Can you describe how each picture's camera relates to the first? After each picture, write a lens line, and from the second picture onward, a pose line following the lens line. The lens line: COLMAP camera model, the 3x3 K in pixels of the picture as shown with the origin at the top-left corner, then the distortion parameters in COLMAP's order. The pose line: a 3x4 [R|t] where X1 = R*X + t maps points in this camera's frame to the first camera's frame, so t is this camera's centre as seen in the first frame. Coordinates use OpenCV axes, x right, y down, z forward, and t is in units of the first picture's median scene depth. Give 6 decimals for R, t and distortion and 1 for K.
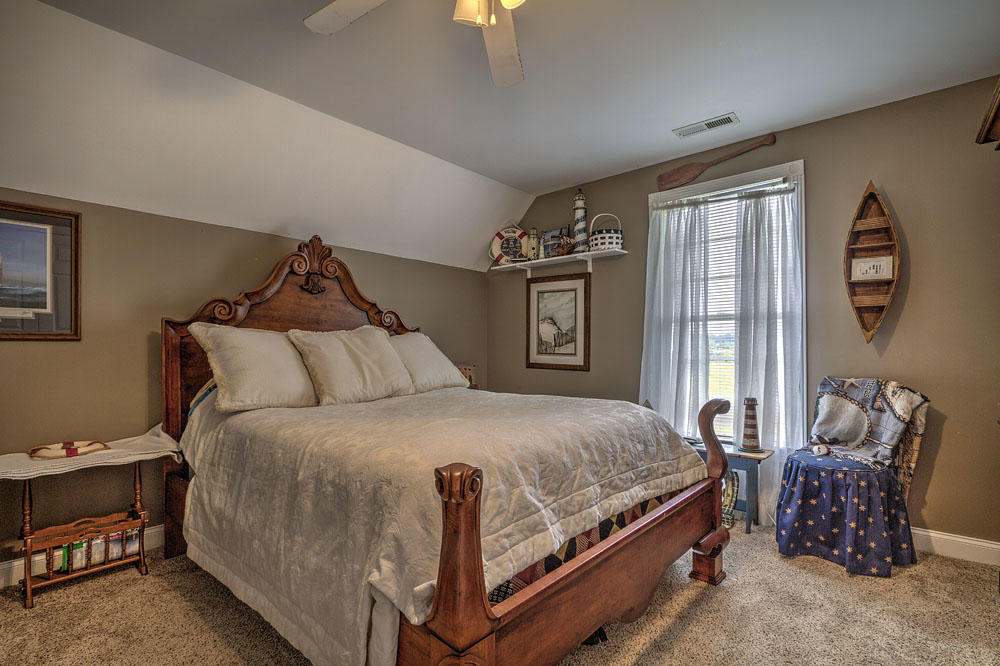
lens RADIAL K [[462.6, 0, 496.6], [0, 462.6, 342.4], [0, 0, 1]] dist [-0.022203, 0.000360]
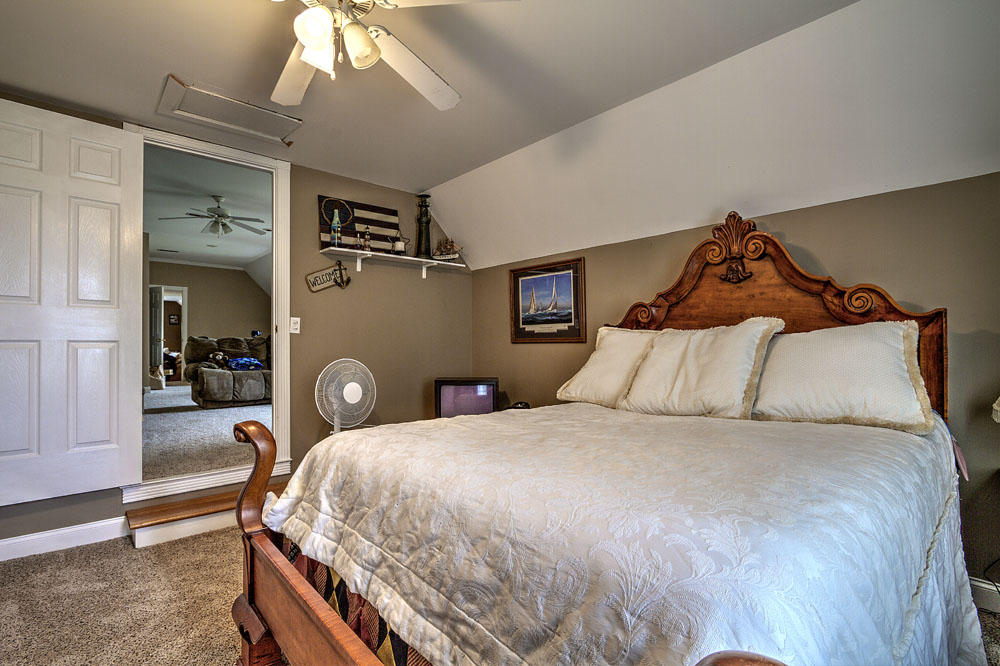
lens RADIAL K [[462.6, 0, 496.0], [0, 462.6, 334.6], [0, 0, 1]] dist [-0.022203, 0.000360]
pose [[-0.098504, -0.022237, -0.994888, 0.668085], [0.013541, 0.999628, -0.023683, 0.001876], [0.995045, -0.015804, -0.098166, 0.931617]]
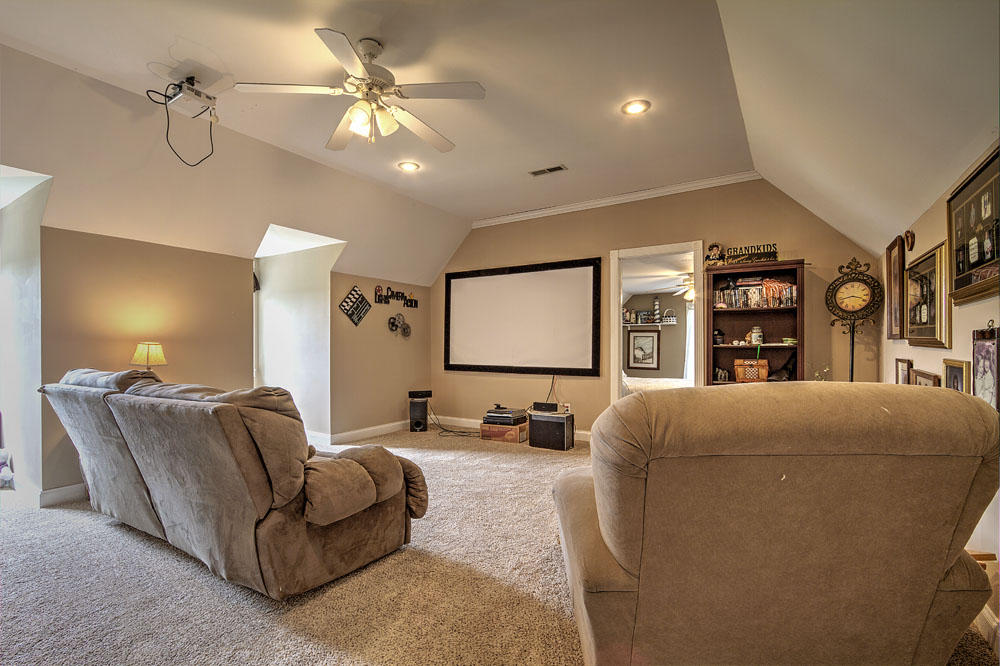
lens RADIAL K [[462.6, 0, 500.2], [0, 462.6, 338.8], [0, 0, 1]] dist [-0.022203, 0.000360]
pose [[0.983210, -0.000531, 0.182476, -0.933566], [0.002335, 0.999951, -0.009672, -0.070739], [-0.182462, 0.009935, 0.983163, -1.092352]]
